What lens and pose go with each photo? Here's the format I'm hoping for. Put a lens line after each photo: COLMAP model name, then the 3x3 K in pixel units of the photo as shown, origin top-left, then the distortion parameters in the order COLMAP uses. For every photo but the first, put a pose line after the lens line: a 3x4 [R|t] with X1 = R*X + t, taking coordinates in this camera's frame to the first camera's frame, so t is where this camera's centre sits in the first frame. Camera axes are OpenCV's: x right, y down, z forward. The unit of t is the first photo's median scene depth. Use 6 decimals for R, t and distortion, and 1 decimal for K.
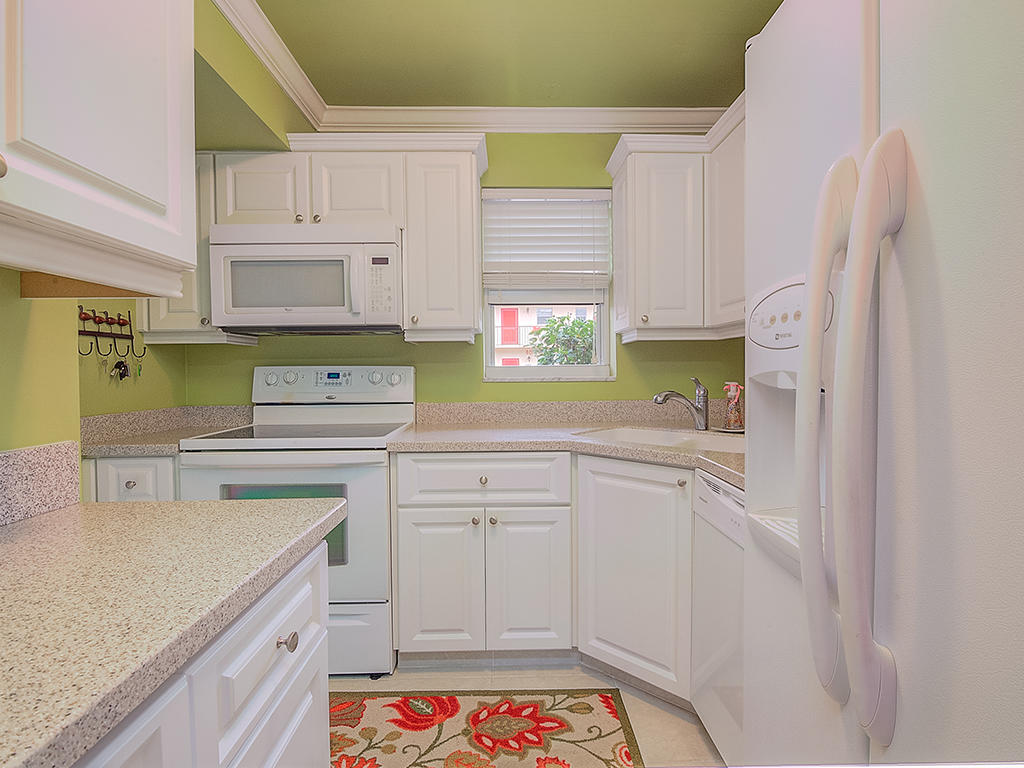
lens RADIAL K [[518.1, 0, 511.4], [0, 518.1, 381.8], [0, 0, 1]] dist [0.007031, 0.000234]
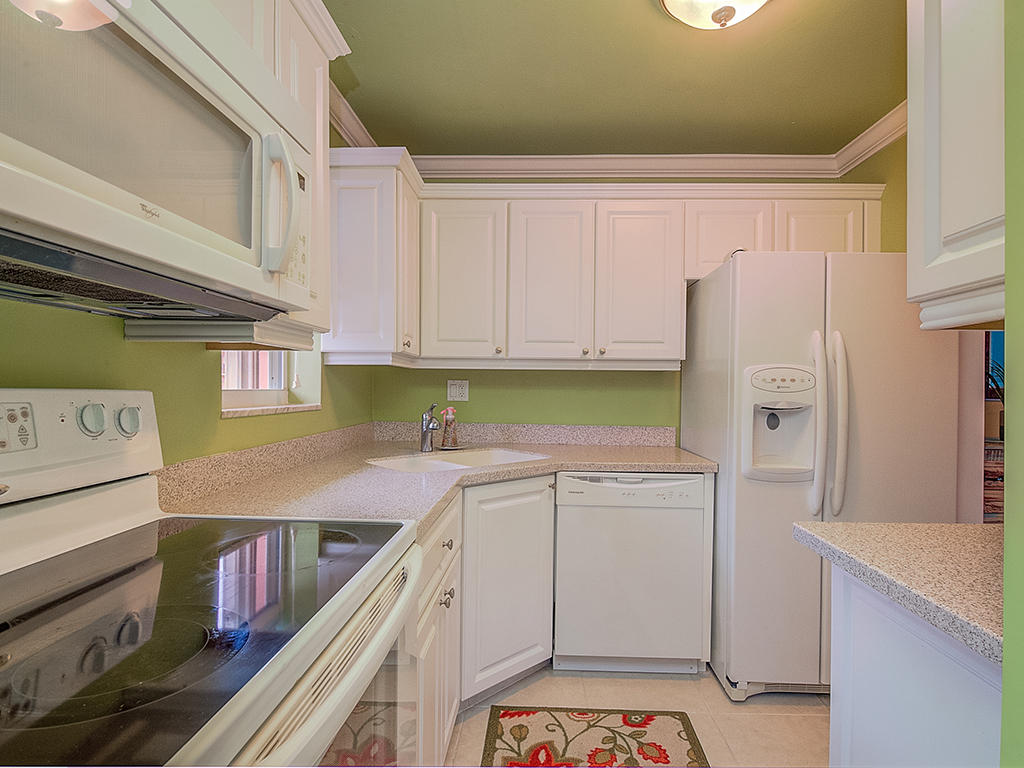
lens RADIAL K [[518.1, 0, 511.8], [0, 518.1, 388.9], [0, 0, 1]] dist [0.007031, 0.000234]
pose [[0.069229, 0.009425, 0.997556, -0.861193], [0.012603, 0.999867, -0.010322, -0.031392], [-0.997521, 0.013286, 0.069101, 0.908486]]
